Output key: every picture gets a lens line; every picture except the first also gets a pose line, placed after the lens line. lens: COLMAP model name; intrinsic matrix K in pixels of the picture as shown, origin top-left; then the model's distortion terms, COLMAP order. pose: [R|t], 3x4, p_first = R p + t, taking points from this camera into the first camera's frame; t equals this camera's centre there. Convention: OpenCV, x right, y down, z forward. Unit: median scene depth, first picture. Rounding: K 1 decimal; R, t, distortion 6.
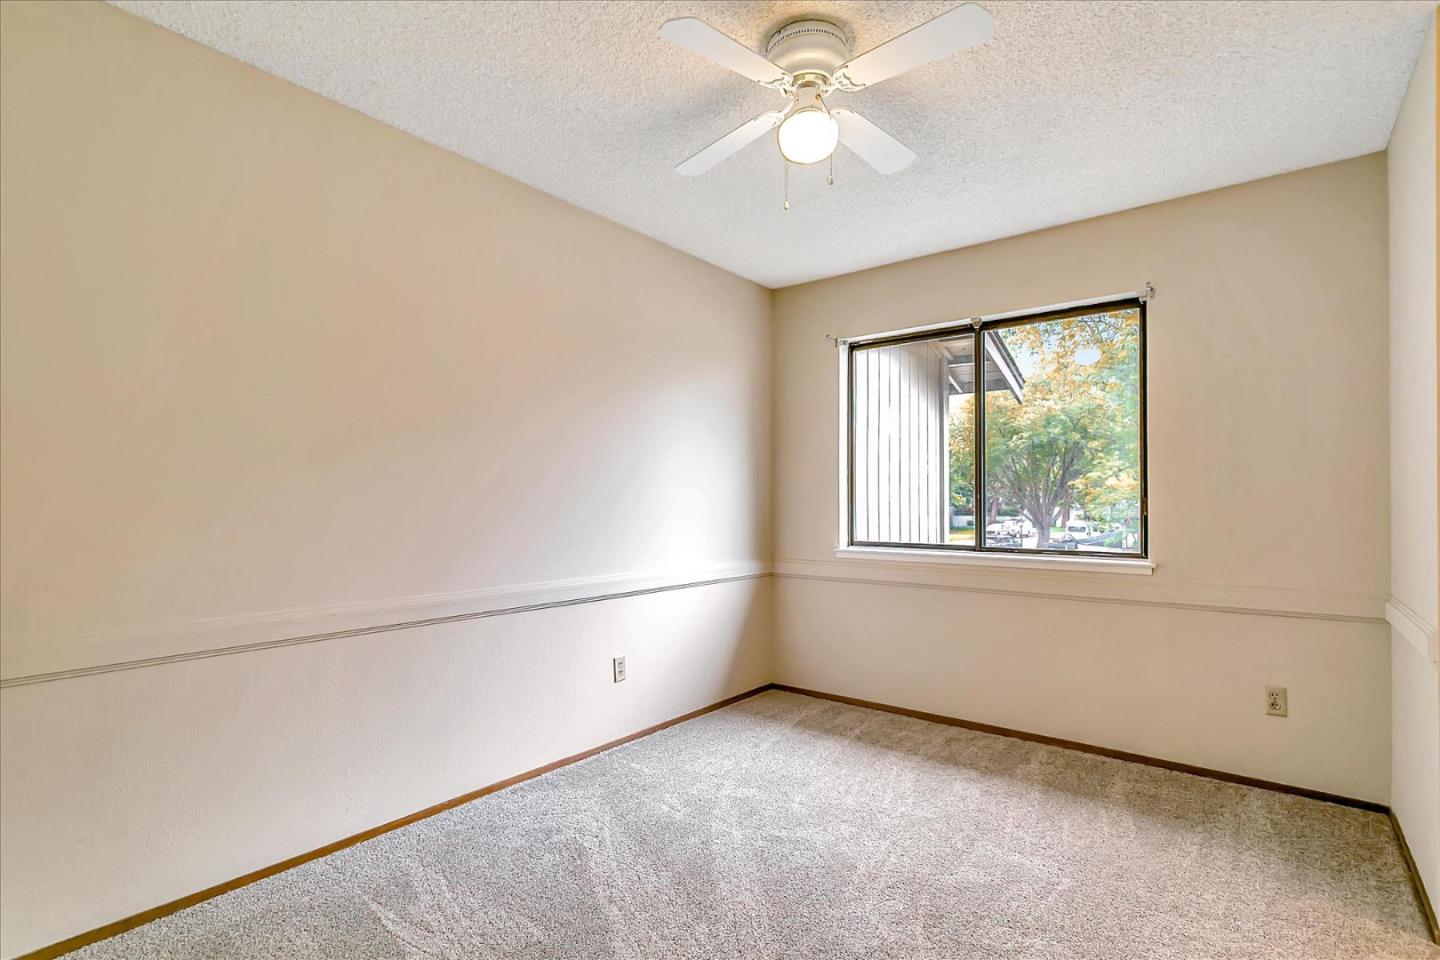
lens RADIAL K [[690.3, 0, 723.0], [0, 690.3, 493.9], [0, 0, 1]] dist [0.002623, 0.000213]
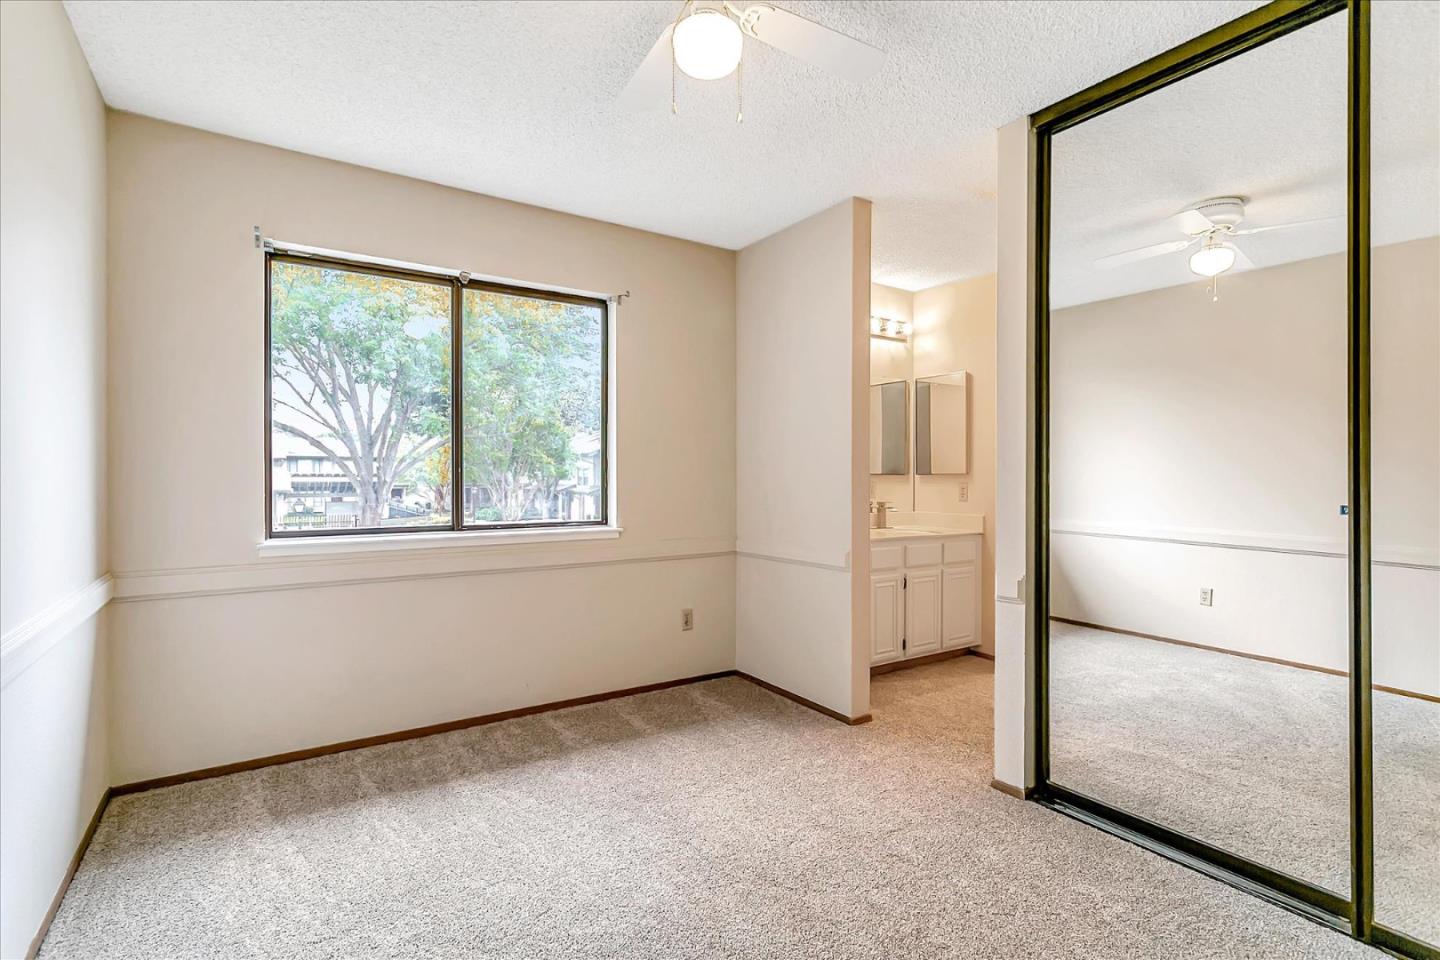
lens RADIAL K [[679.7, 0, 715.7], [0, 679.7, 477.0], [0, 0, 1]] dist [-0.001917, 0.000057]
pose [[0.308178, -0.002352, 0.951326, -0.400919], [-0.013320, 0.999888, 0.006786, 0.002248], [-0.951235, -0.014763, 0.308112, 0.437563]]
